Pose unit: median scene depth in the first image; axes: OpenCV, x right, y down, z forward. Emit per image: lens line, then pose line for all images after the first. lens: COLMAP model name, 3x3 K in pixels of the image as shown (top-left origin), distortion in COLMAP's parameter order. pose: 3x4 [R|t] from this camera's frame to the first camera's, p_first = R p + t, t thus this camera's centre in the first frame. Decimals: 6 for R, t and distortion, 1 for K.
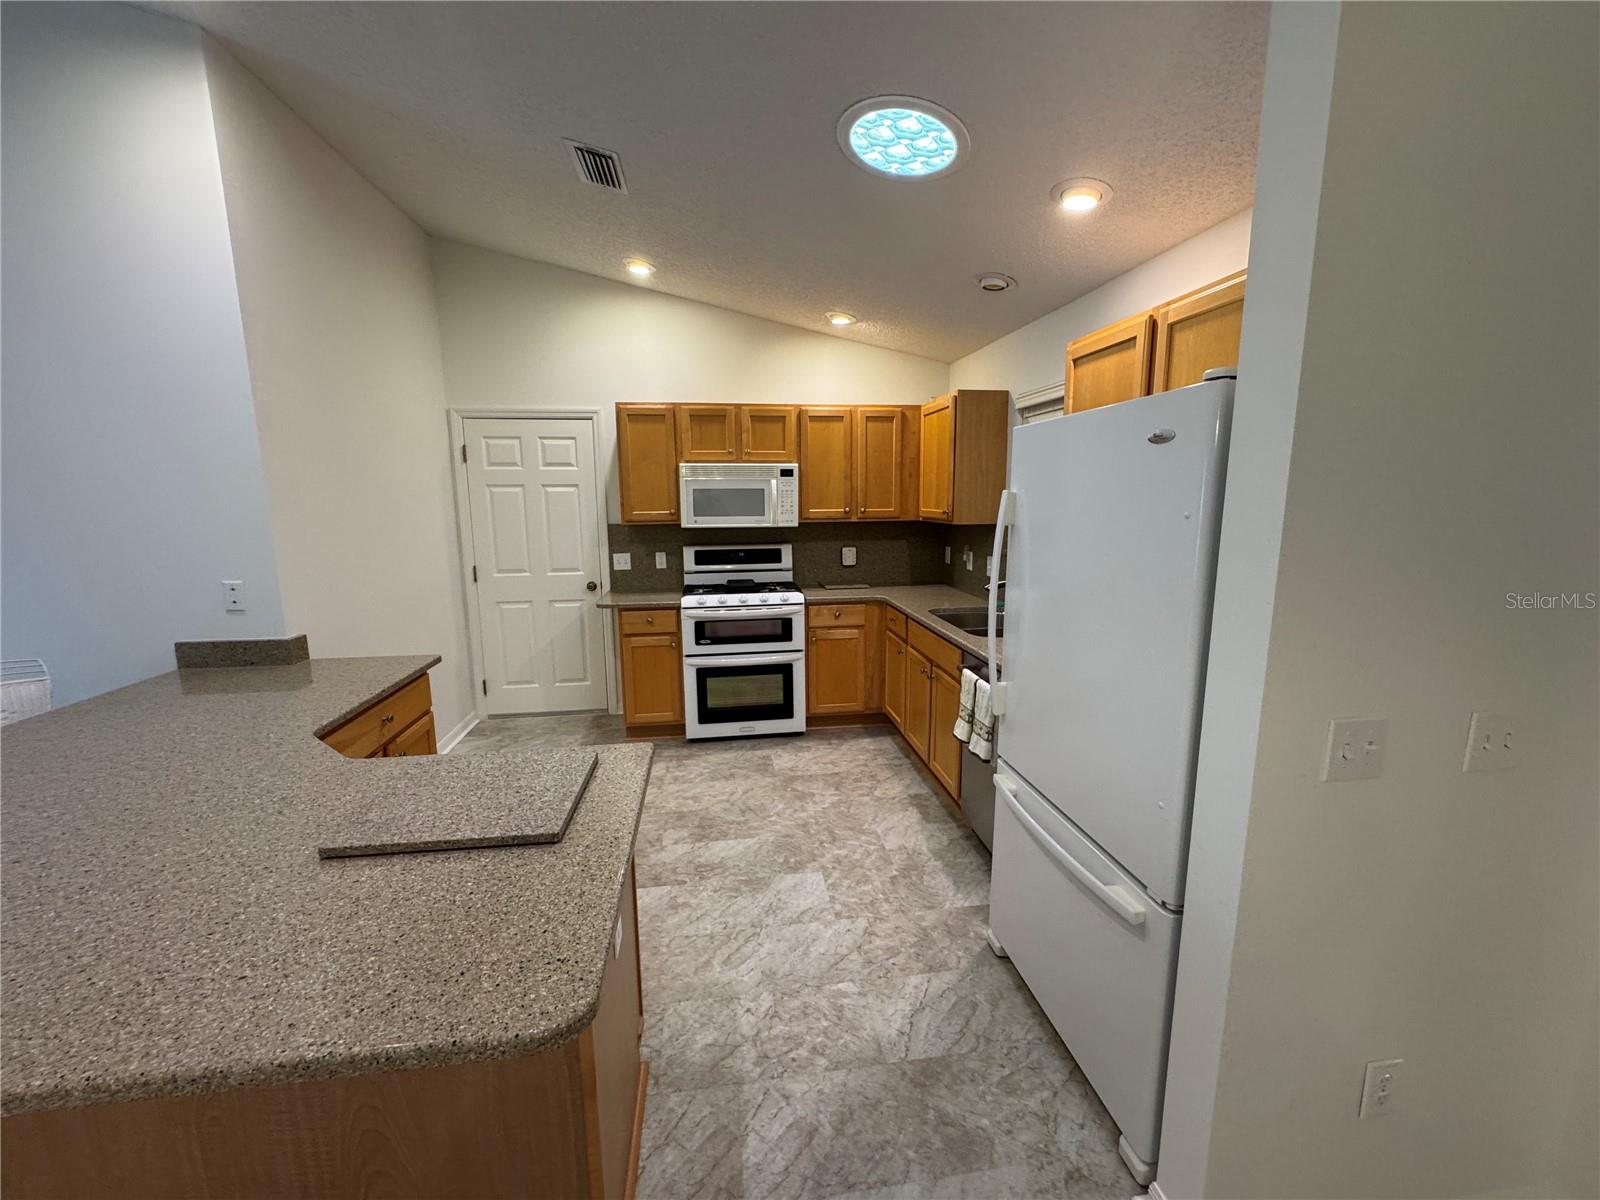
lens RADIAL K [[645.0, 0, 800.0], [0, 645.0, 600.0], [0, 0, 1]] dist [-0.002989, 0.000067]
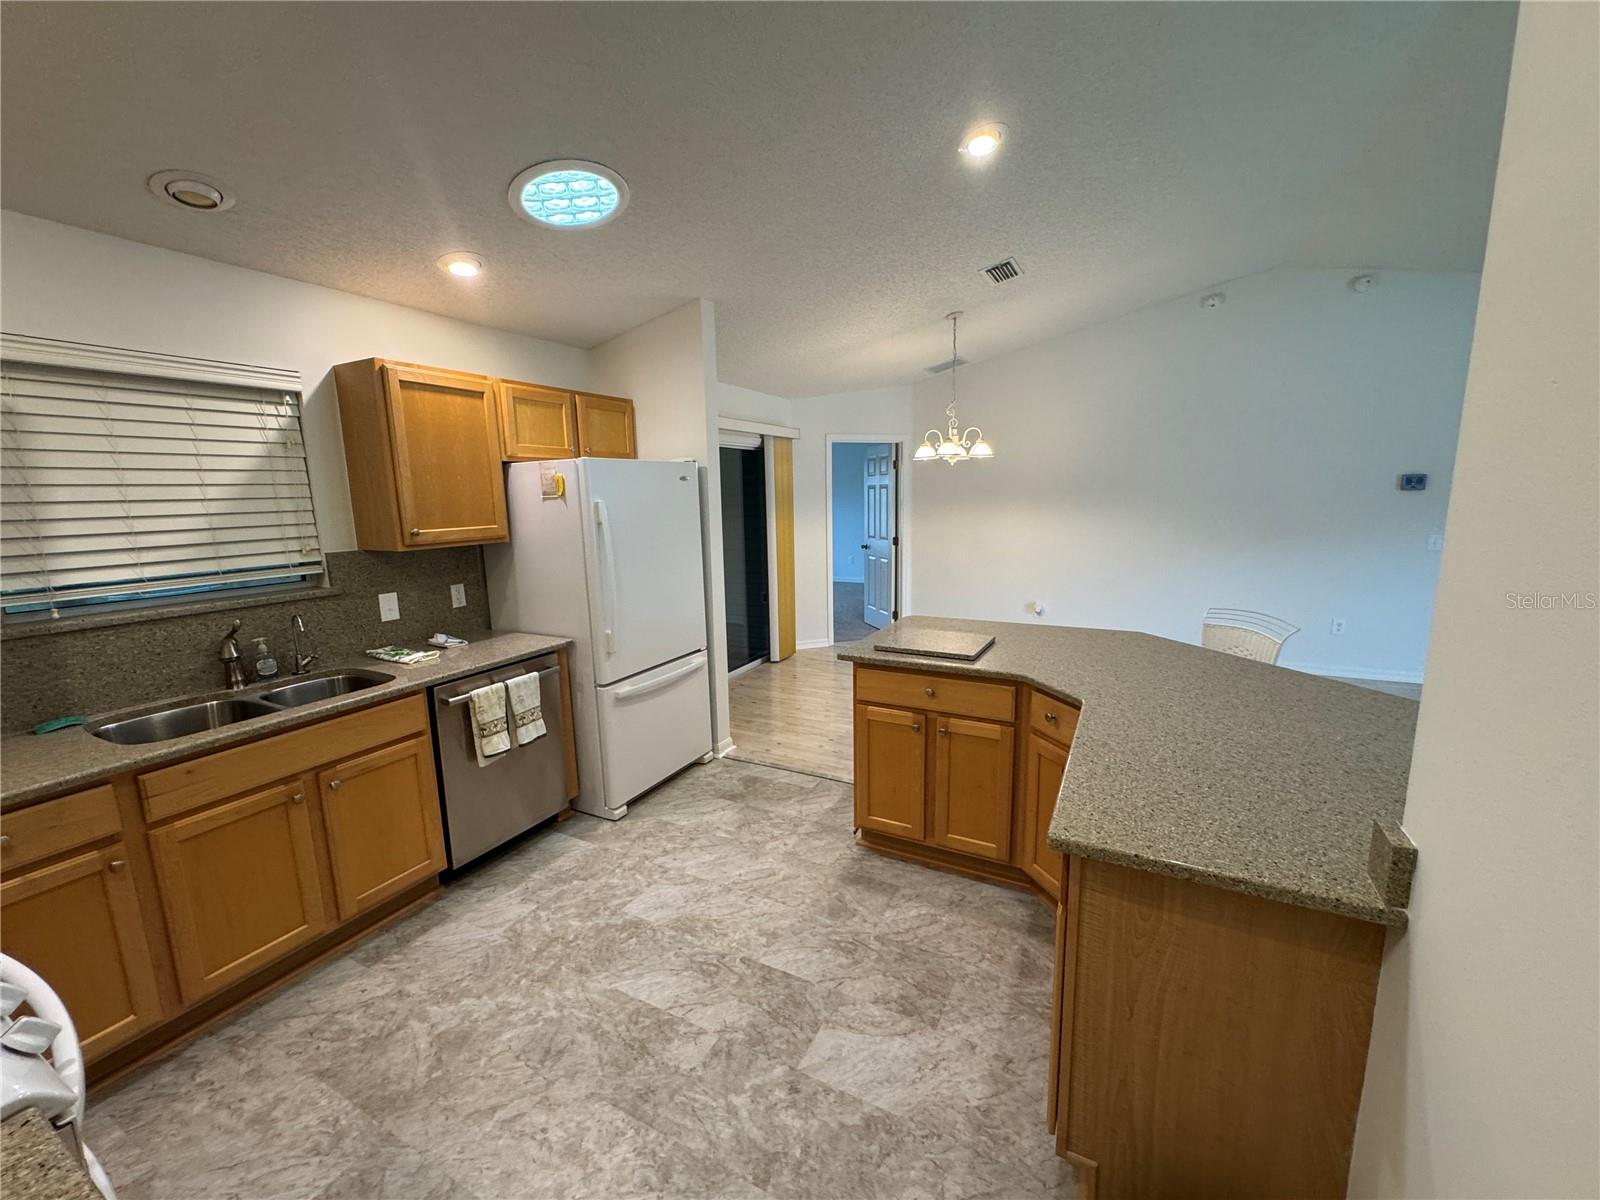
lens RADIAL K [[645.0, 0, 800.0], [0, 645.0, 600.0], [0, 0, 1]] dist [-0.002989, 0.000067]
pose [[-0.814859, -0.071164, 0.575274, -0.453696], [0.121834, 0.949240, 0.289999, -0.159881], [-0.566711, 0.306397, -0.764827, 0.956612]]
